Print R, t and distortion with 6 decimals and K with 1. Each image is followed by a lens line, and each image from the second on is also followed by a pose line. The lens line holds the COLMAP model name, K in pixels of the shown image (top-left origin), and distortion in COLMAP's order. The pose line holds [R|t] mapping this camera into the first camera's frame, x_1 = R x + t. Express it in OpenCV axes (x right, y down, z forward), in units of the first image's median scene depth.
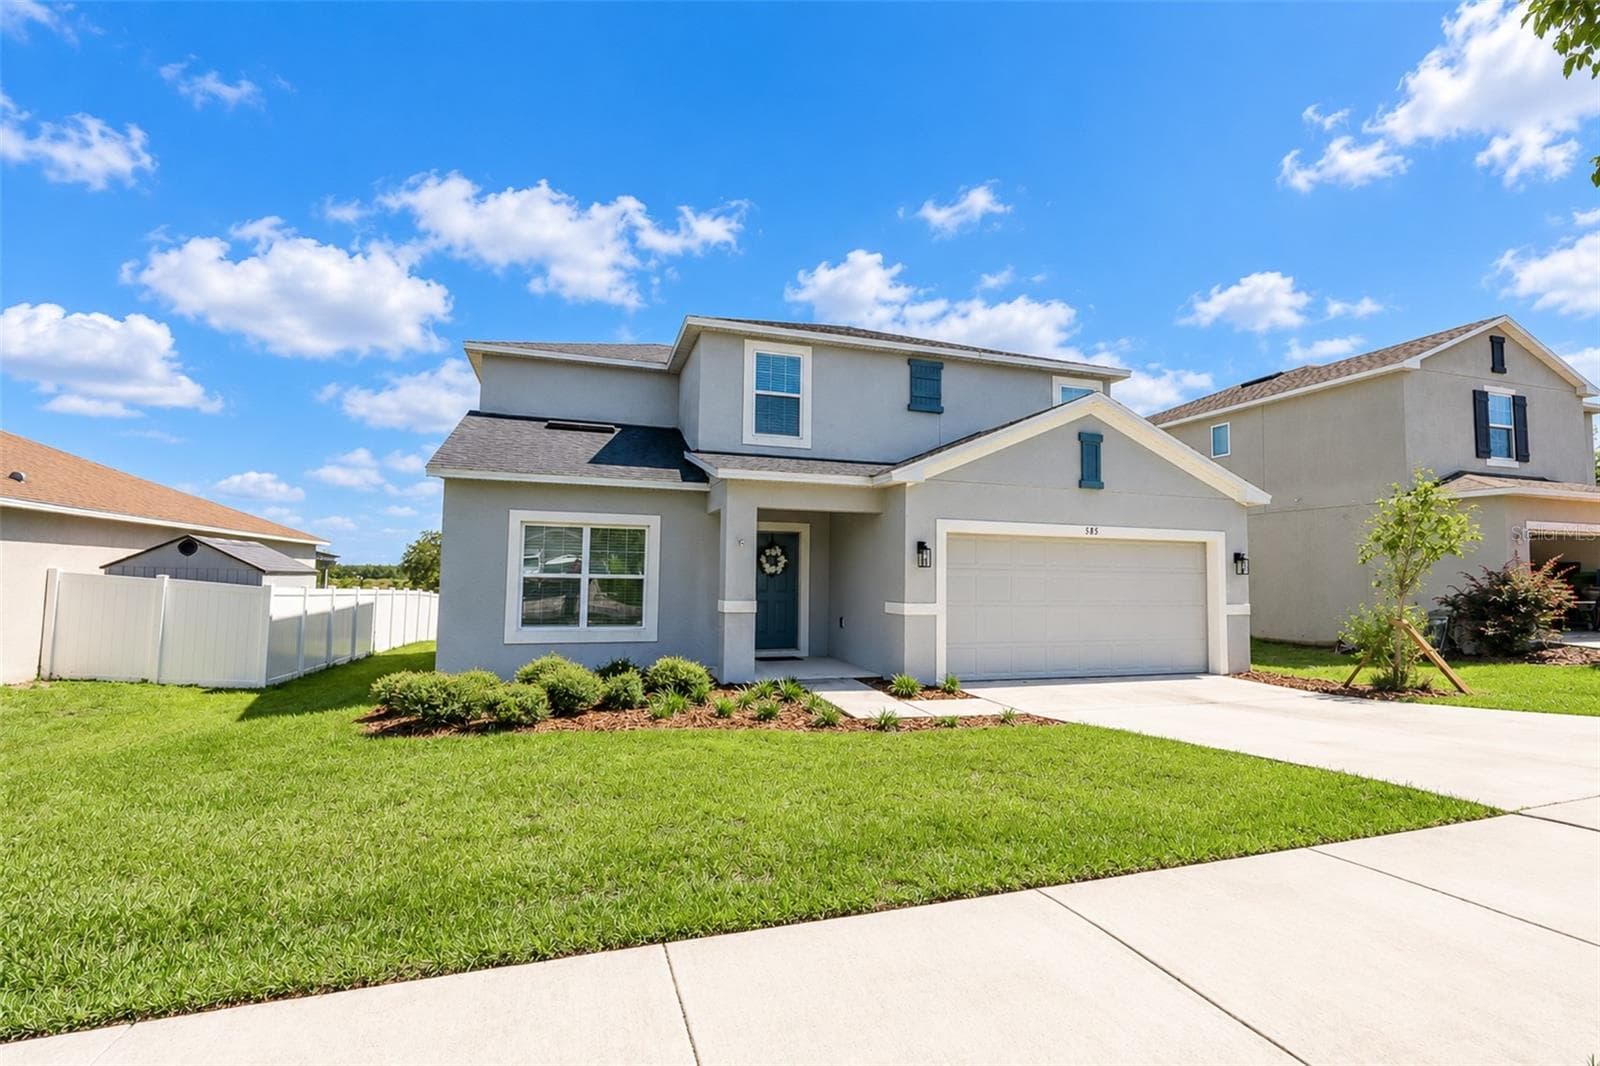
lens RADIAL K [[719.5, 0, 799.5], [0, 719.5, 529.0], [0, 0, 1]] dist [-0.000548, 0.000451]
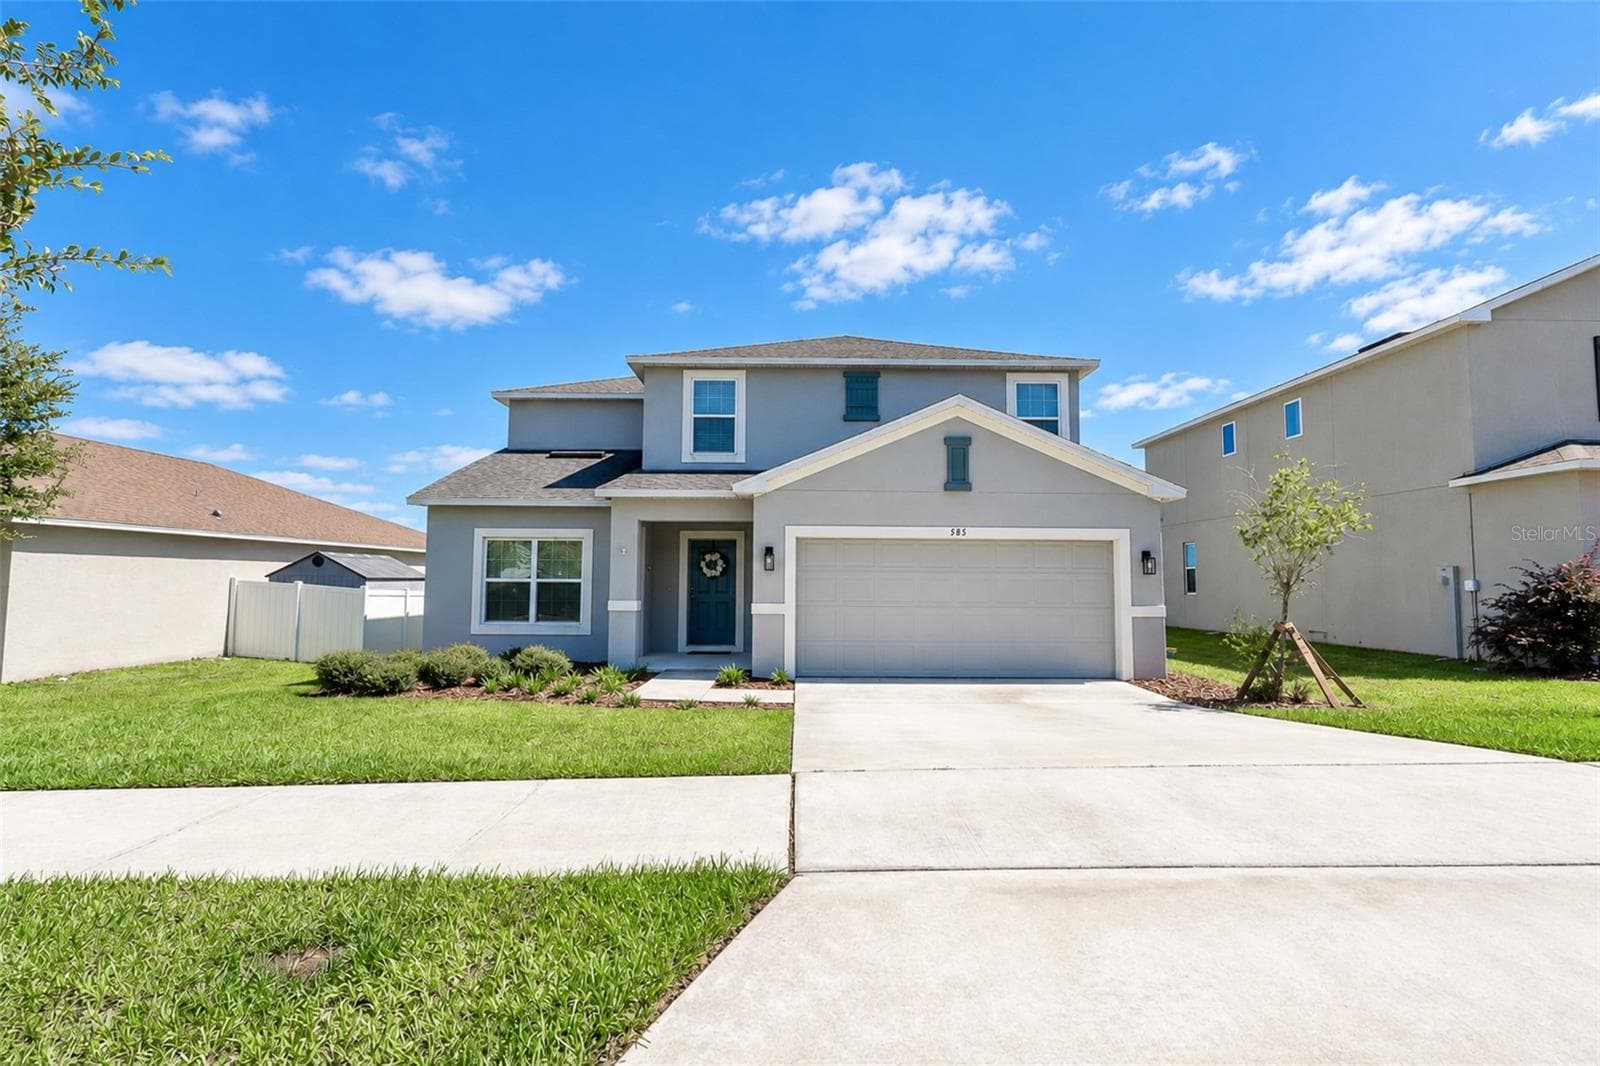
lens RADIAL K [[719.5, 0, 810.5], [0, 719.5, 530.7], [0, 0, 1]] dist [-0.000548, 0.000451]
pose [[0.956300, -0.027398, -0.291100, 0.454350], [0.027755, 0.999611, -0.002906, -0.002022], [0.291067, -0.005301, 0.956688, -0.028486]]
